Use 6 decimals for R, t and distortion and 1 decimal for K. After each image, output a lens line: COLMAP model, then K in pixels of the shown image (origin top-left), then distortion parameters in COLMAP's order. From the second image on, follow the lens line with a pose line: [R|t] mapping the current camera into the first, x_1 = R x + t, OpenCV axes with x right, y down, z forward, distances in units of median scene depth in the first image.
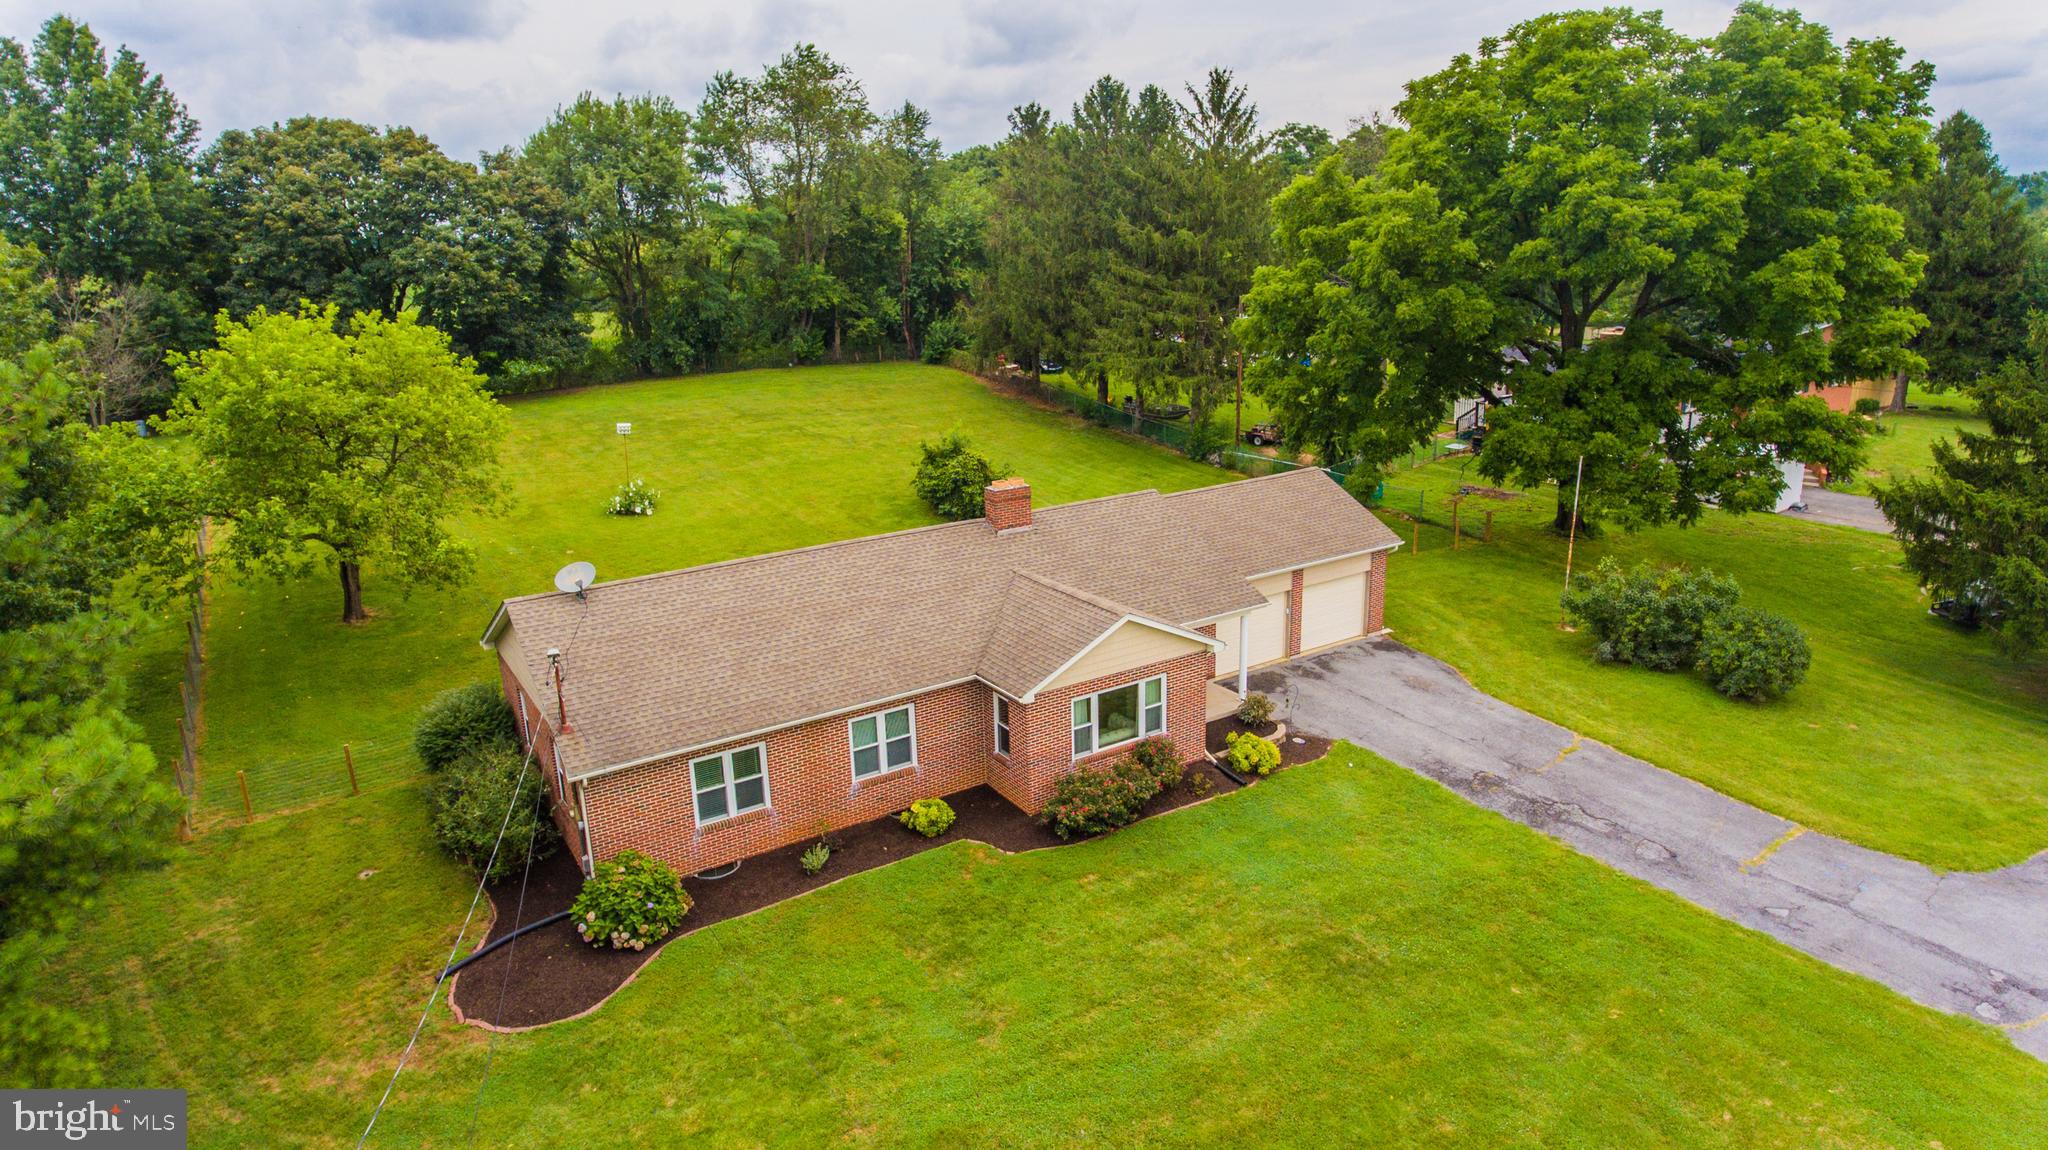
lens RADIAL K [[1202.1, 0, 1039.6], [0, 1202.1, 575.9], [0, 0, 1]] dist [-0.001078, -0.000019]
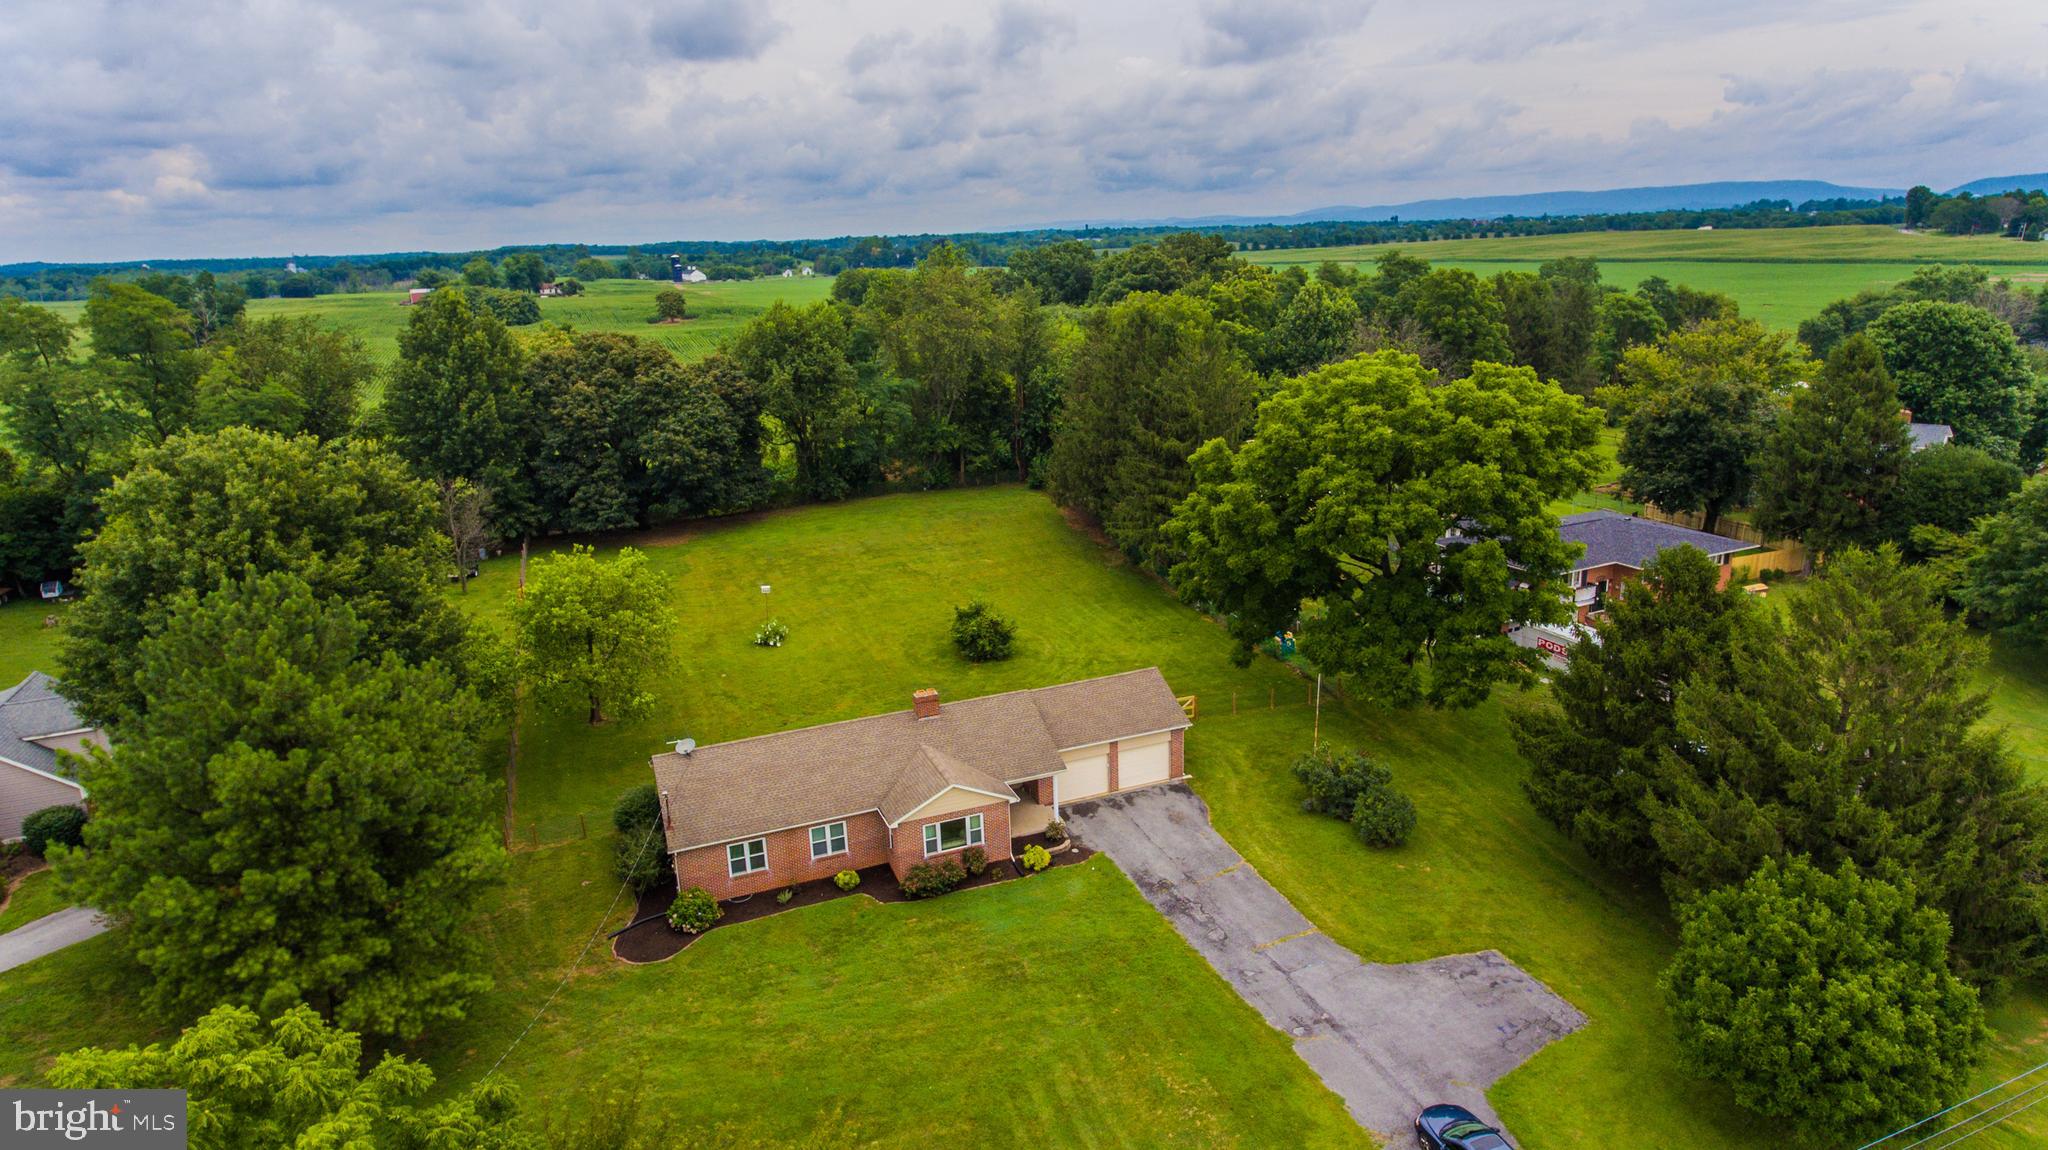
lens RADIAL K [[1202.1, 0, 1039.6], [0, 1202.1, 575.9], [0, 0, 1]] dist [-0.001078, -0.000019]
pose [[0.980861, 0.045045, -0.189428, 0.517269], [-0.044778, 0.998981, 0.005689, -0.293945], [0.189491, 0.002902, 0.981878, -0.797394]]
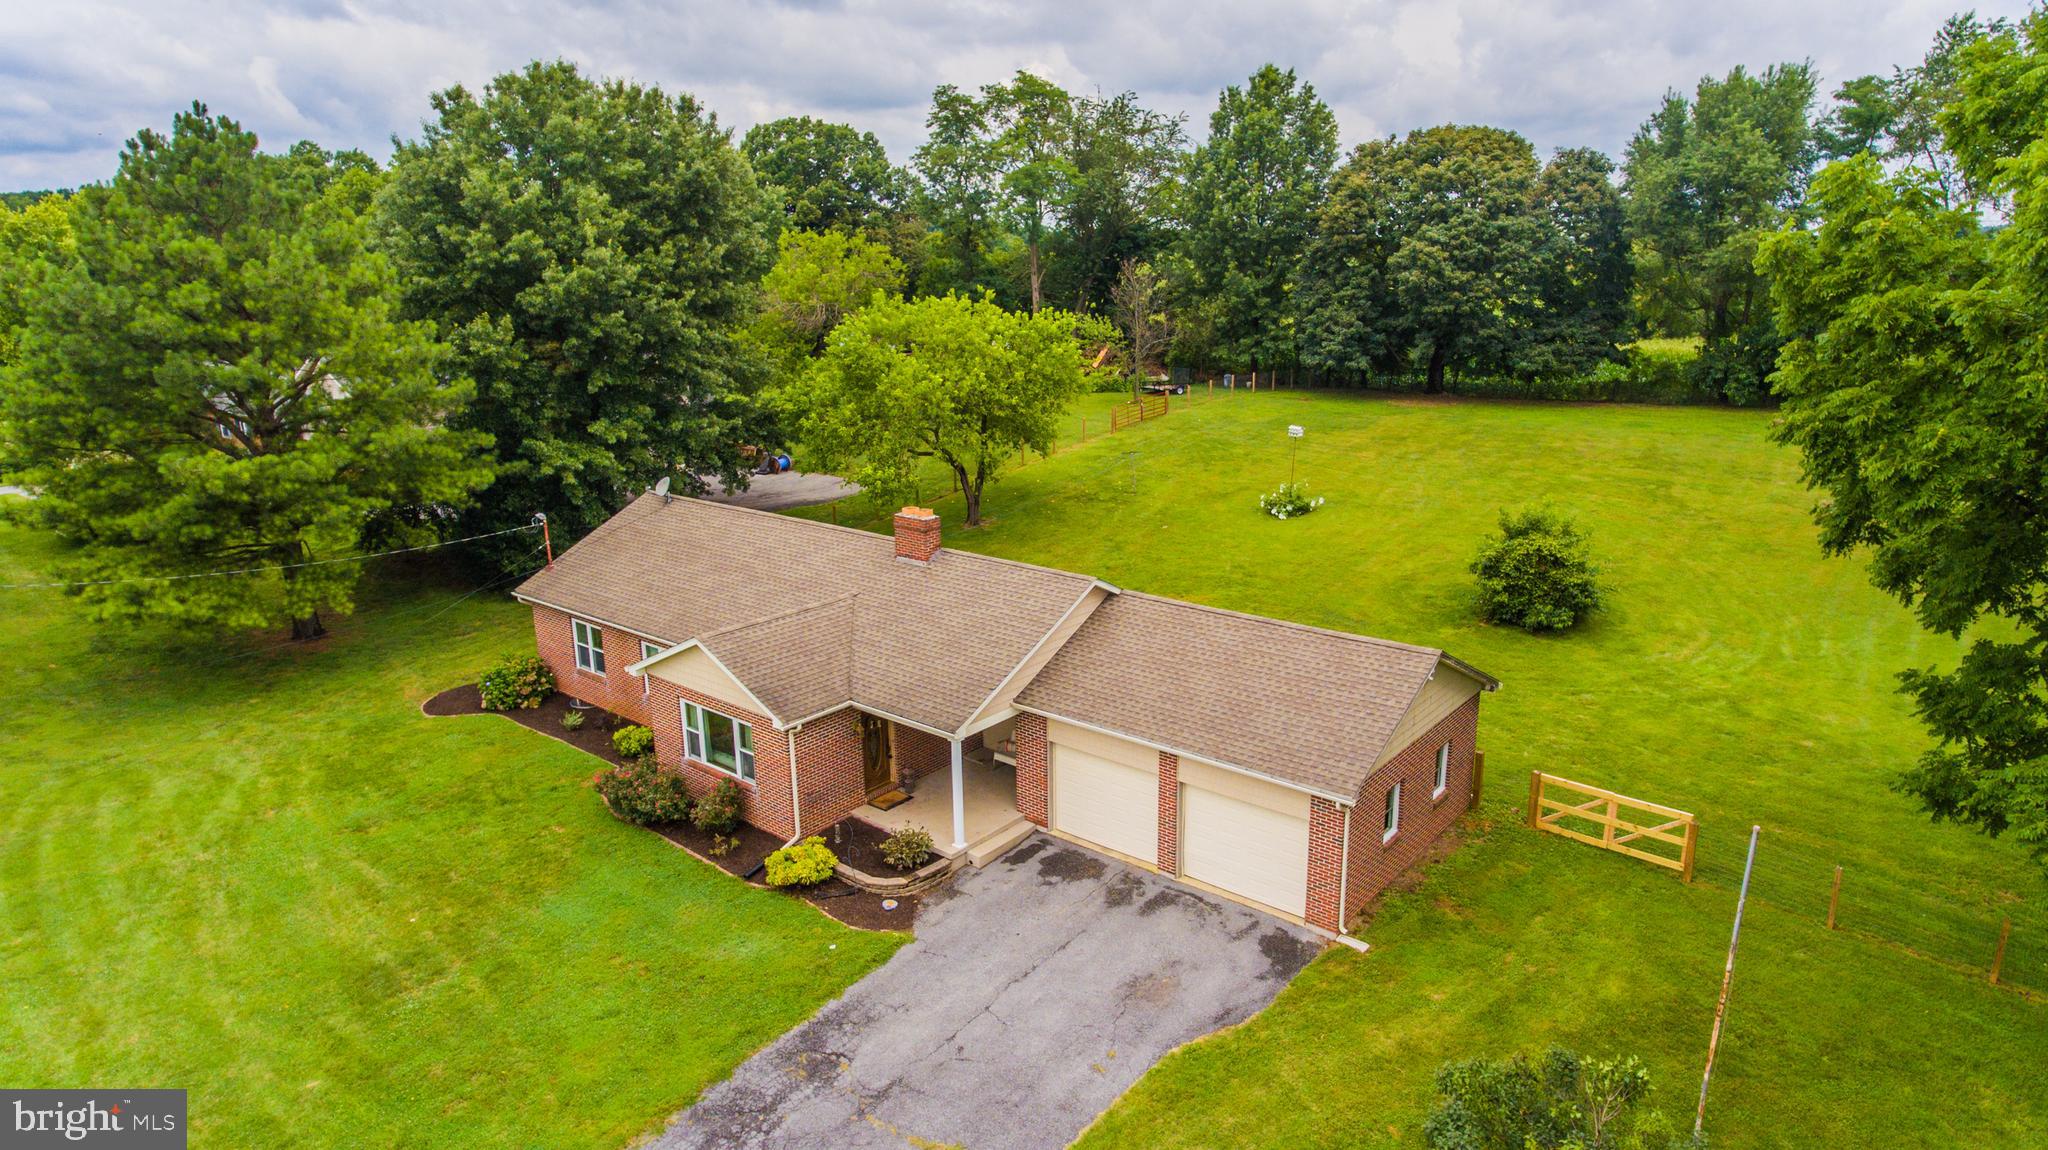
lens RADIAL K [[1202.1, 0, 1039.6], [0, 1202.1, 575.9], [0, 0, 1]] dist [-0.001078, -0.000019]
pose [[0.301652, 0.270162, -0.914341, 0.976900], [-0.261382, 0.945703, 0.193195, -0.262977], [0.916889, 0.180714, 0.355889, 0.831566]]
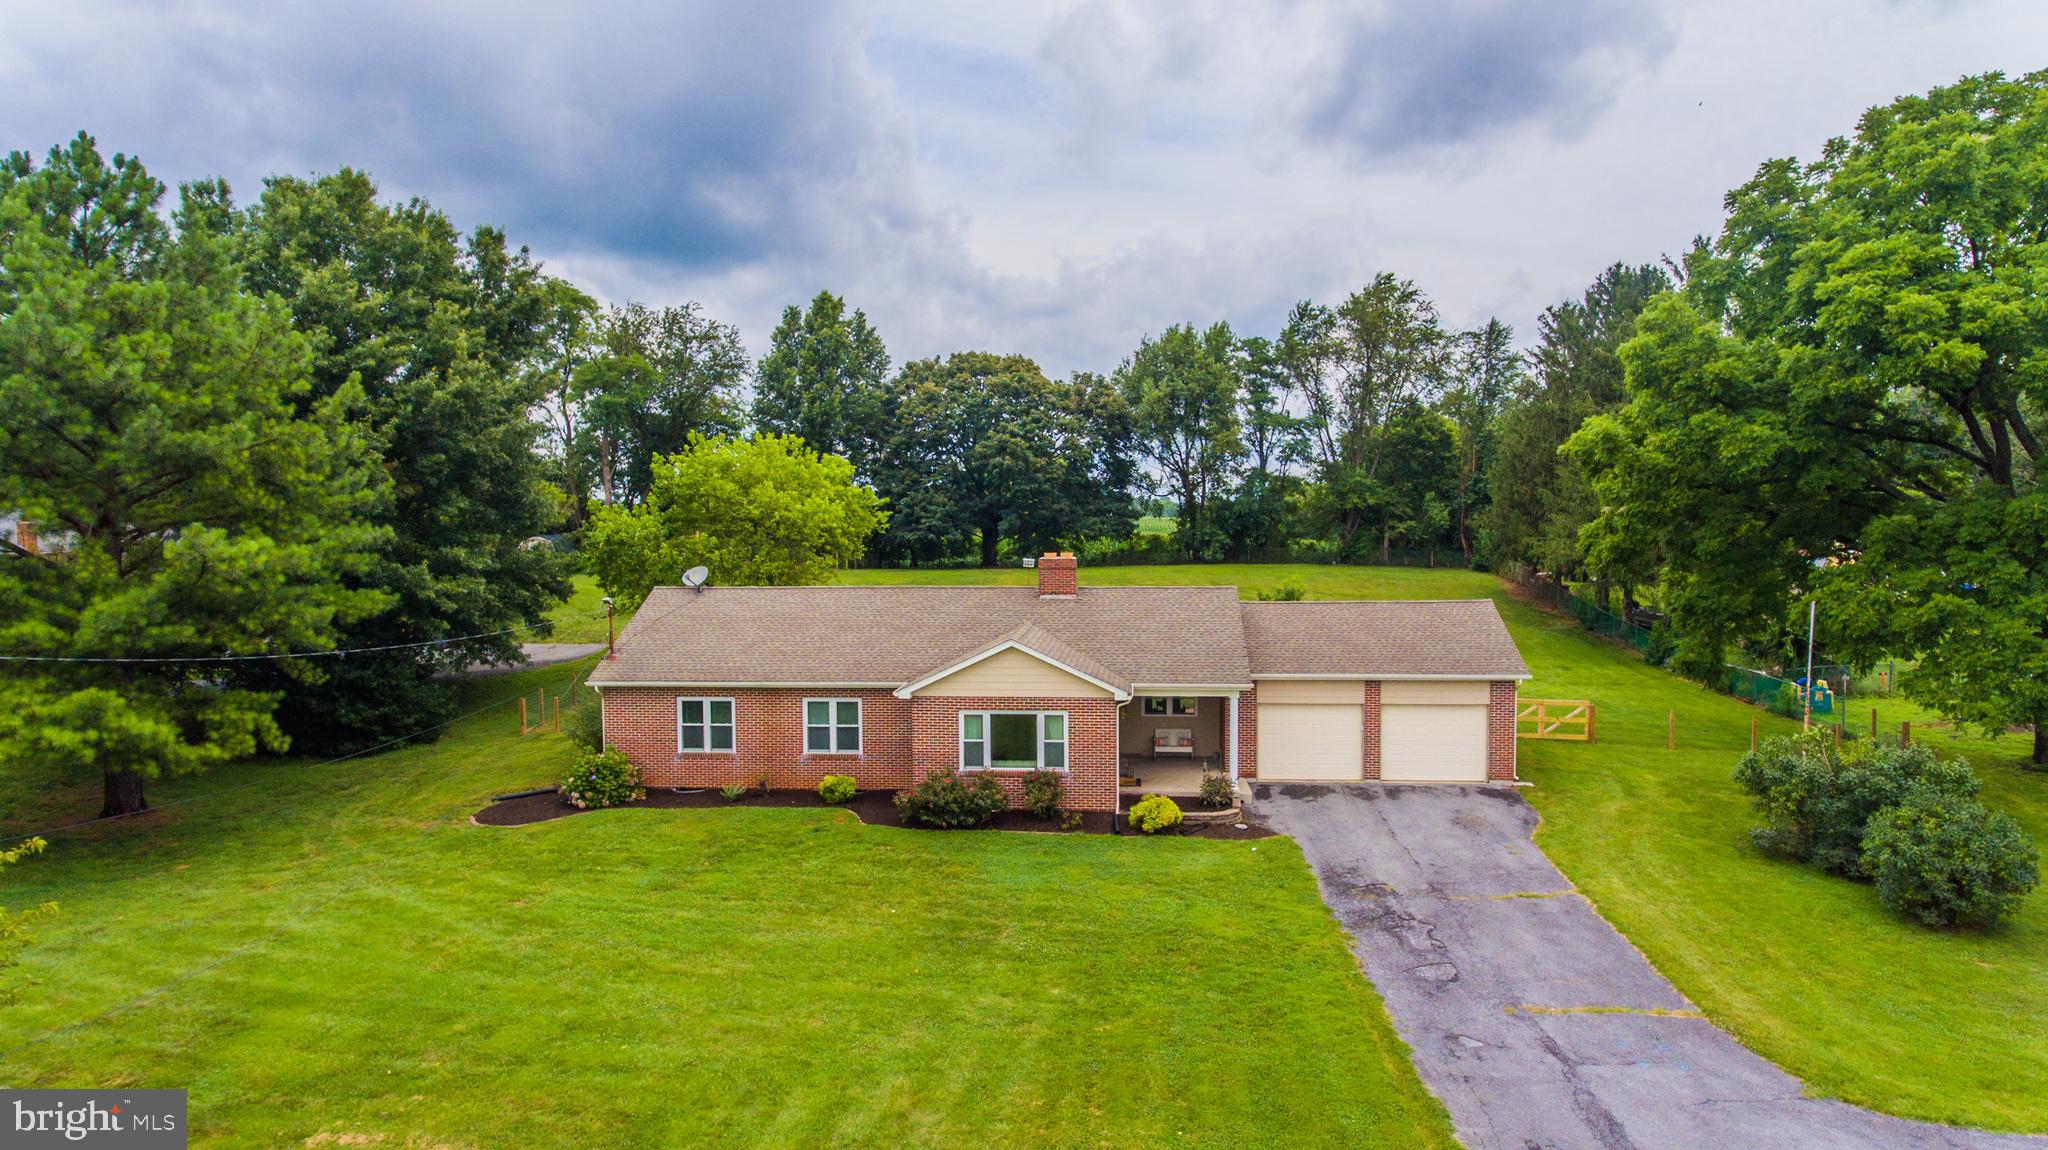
lens RADIAL K [[1206.9, 0, 1039.1], [0, 1206.9, 576.2], [0, 0, 1]] dist [-0.001945, 0.000410]
pose [[0.790860, 0.052629, -0.609730, 0.713041], [-0.182193, 0.971369, -0.152473, 0.128981], [0.584248, 0.231673, 0.777806, 0.125678]]
